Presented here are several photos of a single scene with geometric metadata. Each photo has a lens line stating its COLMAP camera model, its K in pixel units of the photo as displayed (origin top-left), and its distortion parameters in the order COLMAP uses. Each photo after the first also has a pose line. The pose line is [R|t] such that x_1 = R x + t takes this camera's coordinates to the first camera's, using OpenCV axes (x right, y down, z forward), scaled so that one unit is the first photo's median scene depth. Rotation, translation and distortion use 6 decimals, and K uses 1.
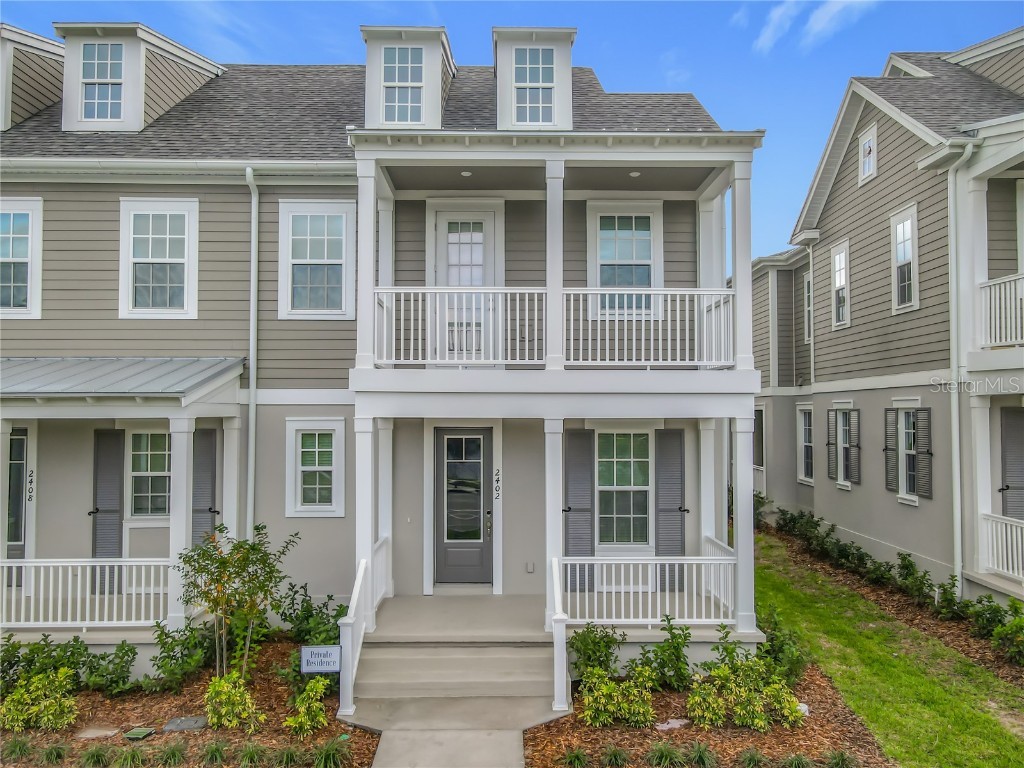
lens RADIAL K [[762.7, 0, 512.0], [0, 762.7, 384.0], [0, 0, 1]] dist [0.034329, -0.000304]
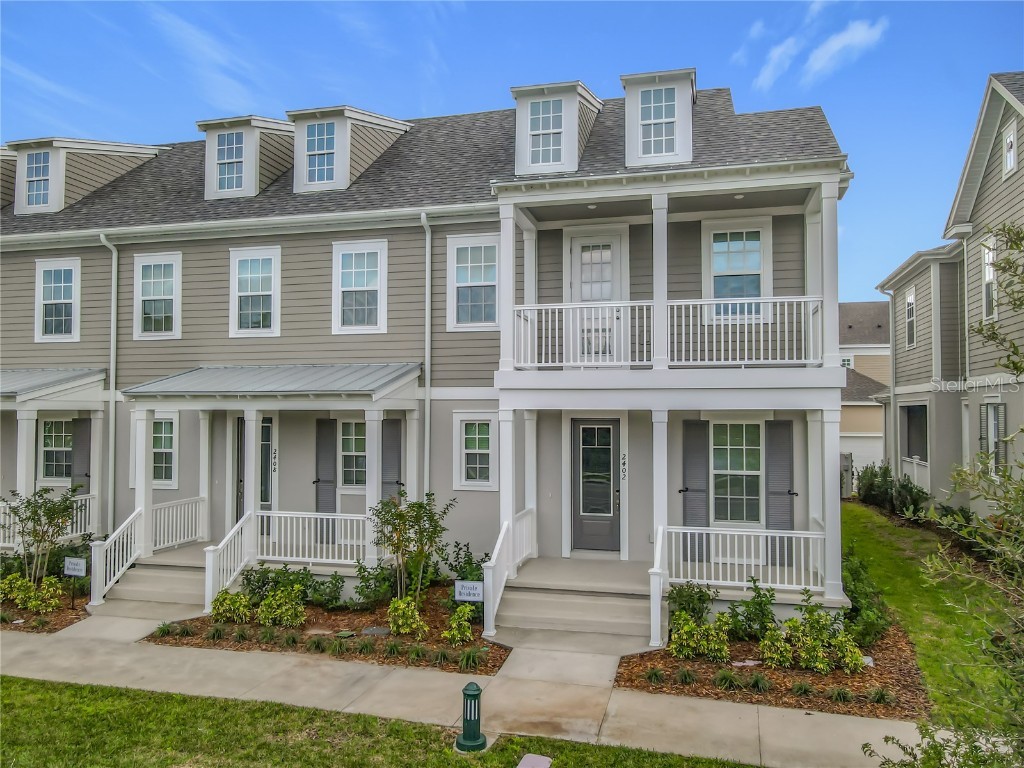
lens RADIAL K [[762.7, 0, 512.0], [0, 762.7, 384.0], [0, 0, 1]] dist [0.034329, -0.000304]
pose [[0.967406, -0.008821, -0.253076, 0.116002], [0.009392, 0.999955, 0.001050, 0.000634], [0.253055, -0.003393, 0.967446, -0.185126]]
